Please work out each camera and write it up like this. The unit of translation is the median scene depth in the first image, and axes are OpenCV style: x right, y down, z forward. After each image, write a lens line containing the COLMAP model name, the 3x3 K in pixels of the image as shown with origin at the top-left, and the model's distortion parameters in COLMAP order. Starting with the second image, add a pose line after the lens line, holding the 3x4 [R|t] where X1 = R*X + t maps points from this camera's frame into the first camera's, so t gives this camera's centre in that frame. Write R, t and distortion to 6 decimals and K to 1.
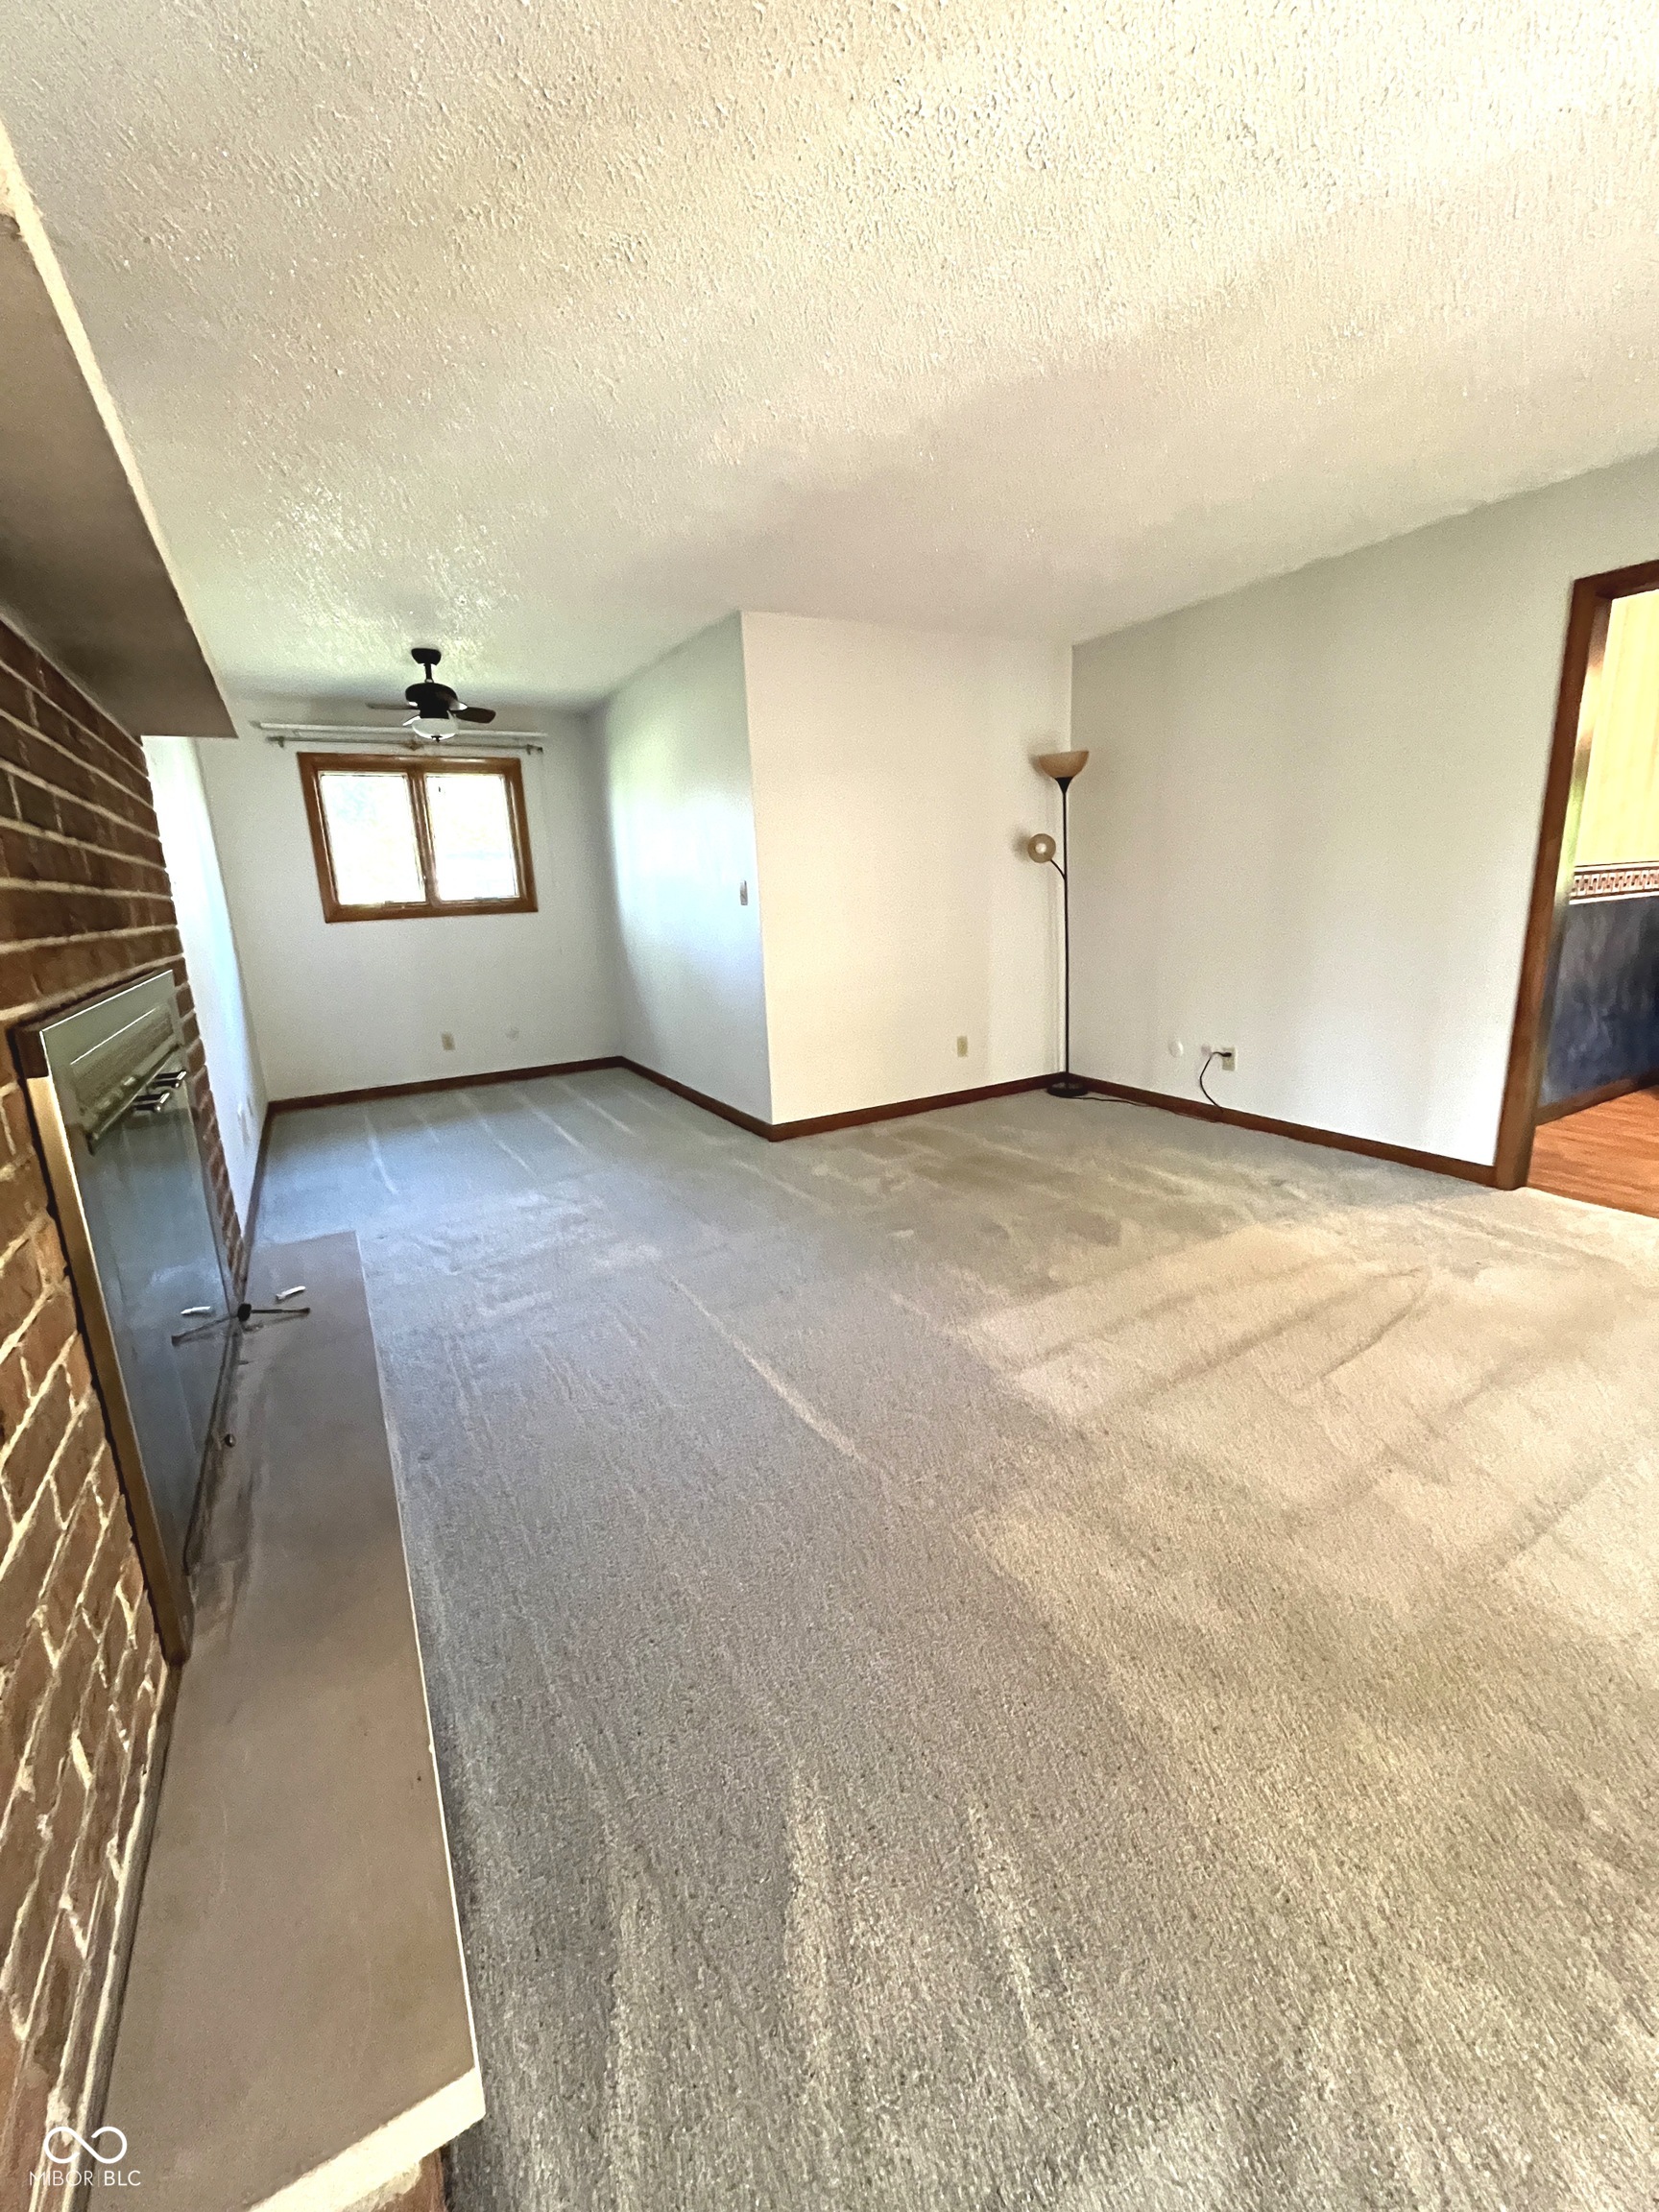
lens RADIAL K [[895.6, 0, 832.0], [0, 895.6, 1109.5], [0, 0, 1]] dist [0.000204, -0.000122]
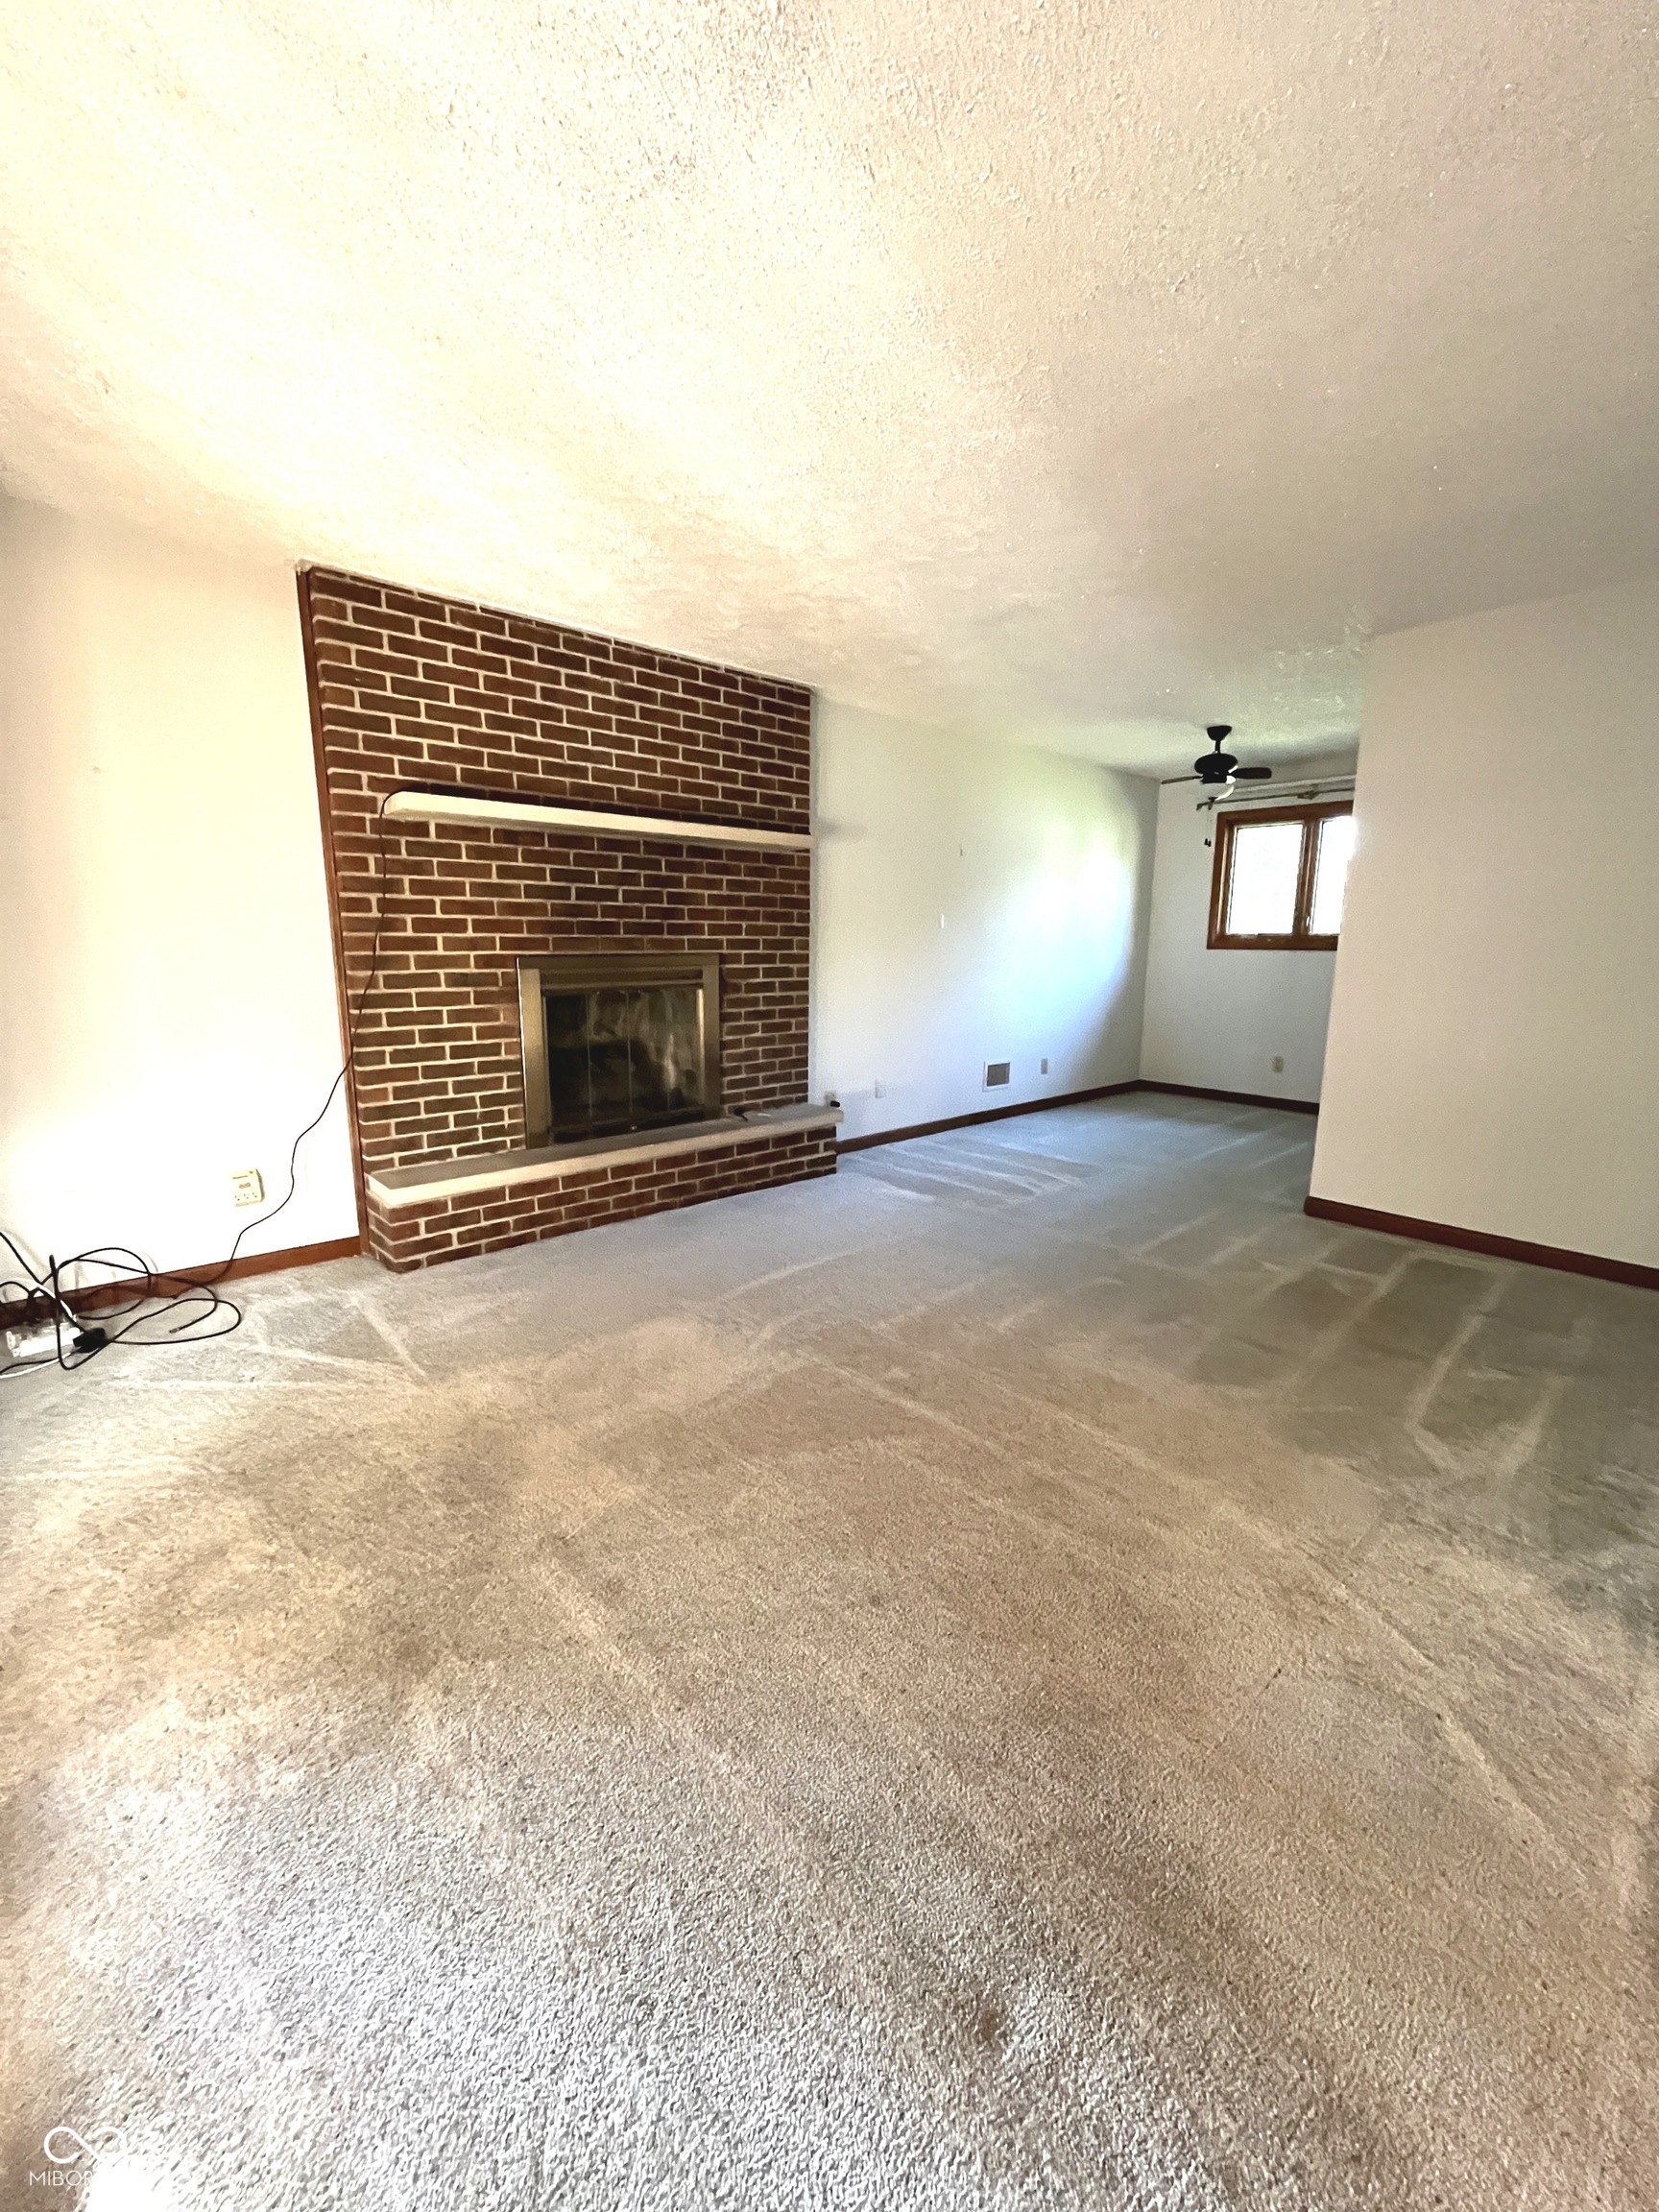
lens RADIAL K [[895.6, 0, 829.5], [0, 895.6, 1104.5], [0, 0, 1]] dist [0.000204, -0.000122]
pose [[0.196480, 0.229089, -0.953370, 0.681297], [-0.265848, 0.948348, 0.173094, -0.098380], [0.943780, 0.219442, 0.247234, 0.310171]]
